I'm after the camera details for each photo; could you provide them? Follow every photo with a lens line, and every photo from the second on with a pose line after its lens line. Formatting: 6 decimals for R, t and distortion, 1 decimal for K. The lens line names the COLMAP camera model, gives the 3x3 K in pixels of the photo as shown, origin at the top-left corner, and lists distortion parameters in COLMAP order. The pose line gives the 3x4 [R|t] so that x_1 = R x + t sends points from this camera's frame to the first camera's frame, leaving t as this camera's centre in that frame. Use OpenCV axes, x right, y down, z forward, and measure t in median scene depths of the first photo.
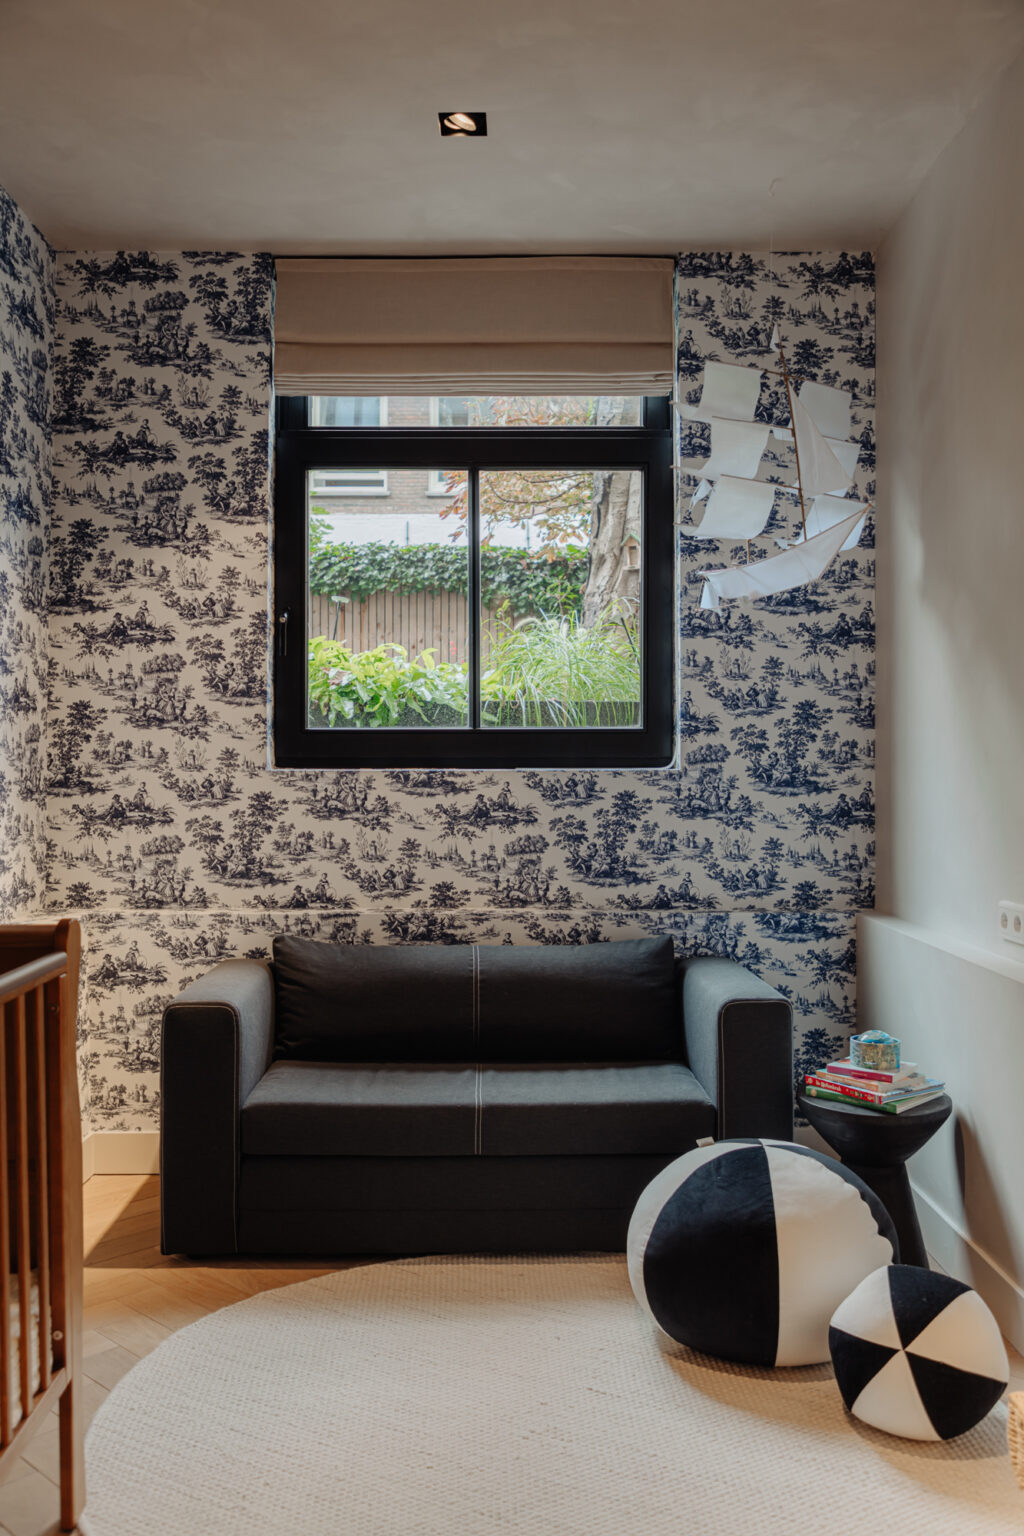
lens RADIAL K [[1371.4, 0, 513.0], [0, 1371.4, 769.5], [0, 0, 1]] dist [-0.036263, 0.001056]
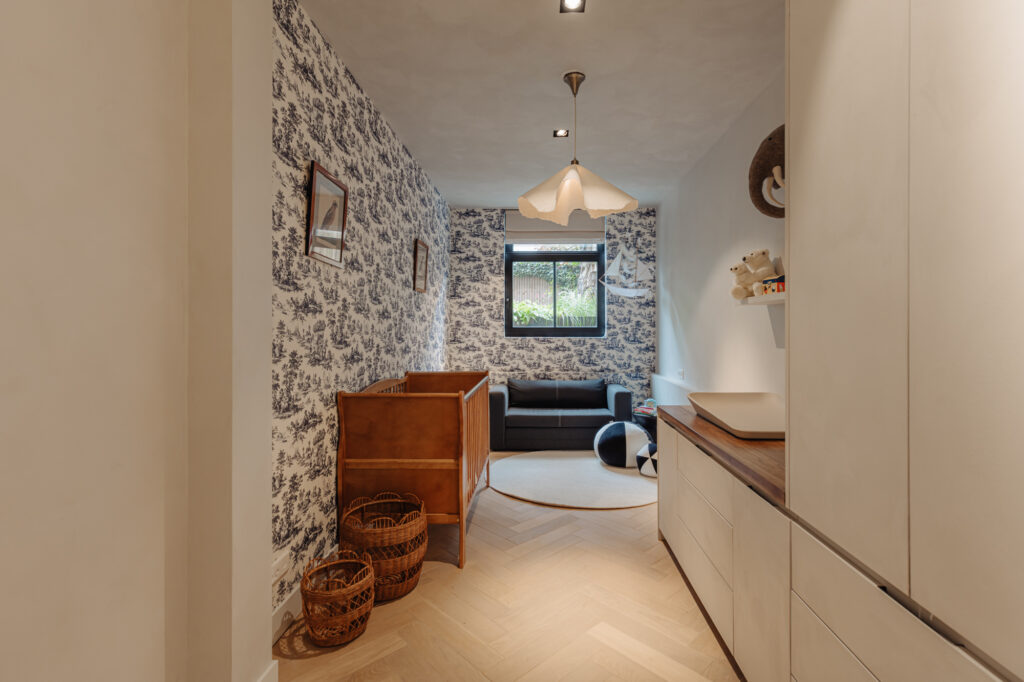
lens RADIAL K [[472.8, 0, 529.9], [0, 472.8, 326.6], [0, 0, 1]] dist [0.012851, -0.000199]
pose [[0.999039, 0.000162, -0.043822, -0.041926], [-0.000305, 0.999995, -0.003245, -0.027444], [0.043821, 0.003255, 0.999034, -0.400544]]
